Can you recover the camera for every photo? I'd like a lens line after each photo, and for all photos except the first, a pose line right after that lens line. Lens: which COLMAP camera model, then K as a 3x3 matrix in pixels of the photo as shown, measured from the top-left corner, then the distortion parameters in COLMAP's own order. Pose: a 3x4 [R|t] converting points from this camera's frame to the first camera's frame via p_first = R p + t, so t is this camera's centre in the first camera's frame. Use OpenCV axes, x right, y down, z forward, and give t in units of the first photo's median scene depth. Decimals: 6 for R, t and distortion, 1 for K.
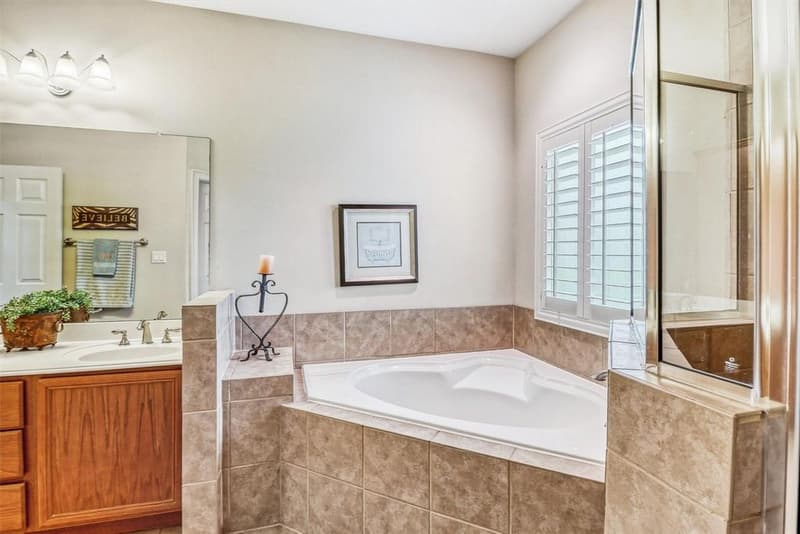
lens RADIAL K [[410.5, 0, 408.0], [0, 410.5, 251.5], [0, 0, 1]] dist [-0.002550, 0.000024]
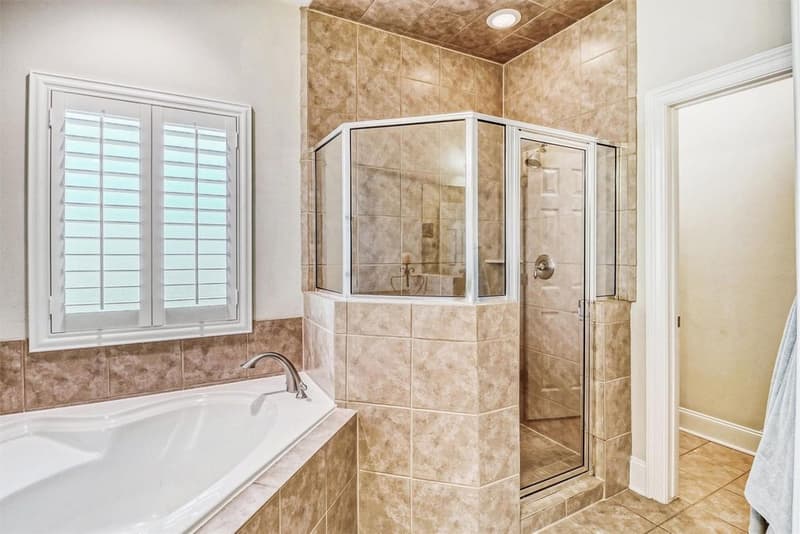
lens RADIAL K [[399.4, 0, 405.7], [0, 399.4, 254.7], [0, 0, 1]] dist [0.002372, -0.013298]
pose [[-0.224622, -0.004350, 0.974436, -0.542153], [-0.000476, 0.999990, 0.004354, 0.004891], [-0.974446, 0.000514, -0.224622, 0.679571]]
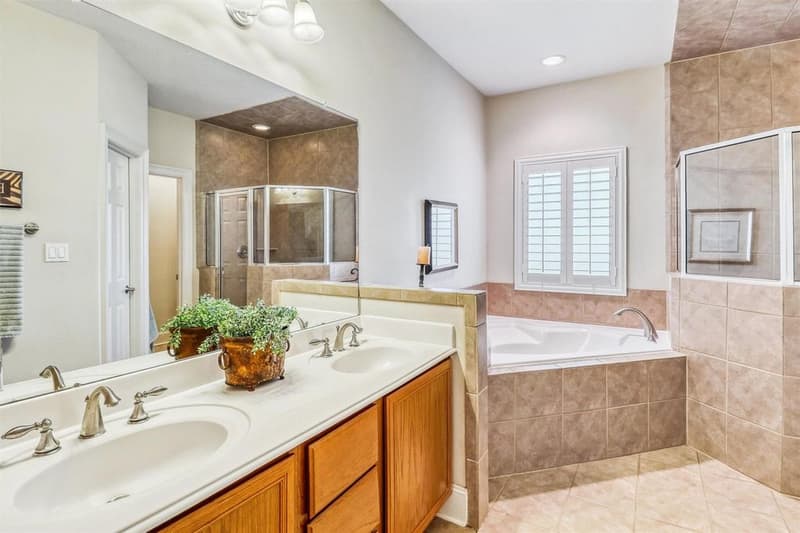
lens RADIAL K [[406.6, 0, 405.4], [0, 406.6, 245.0], [0, 0, 1]] dist [0.003264, -0.013861]
pose [[0.729256, -0.007040, 0.684205, -1.130836], [0.001886, 0.999964, 0.008280, -0.002869], [-0.684239, -0.004748, 0.729243, 0.289347]]
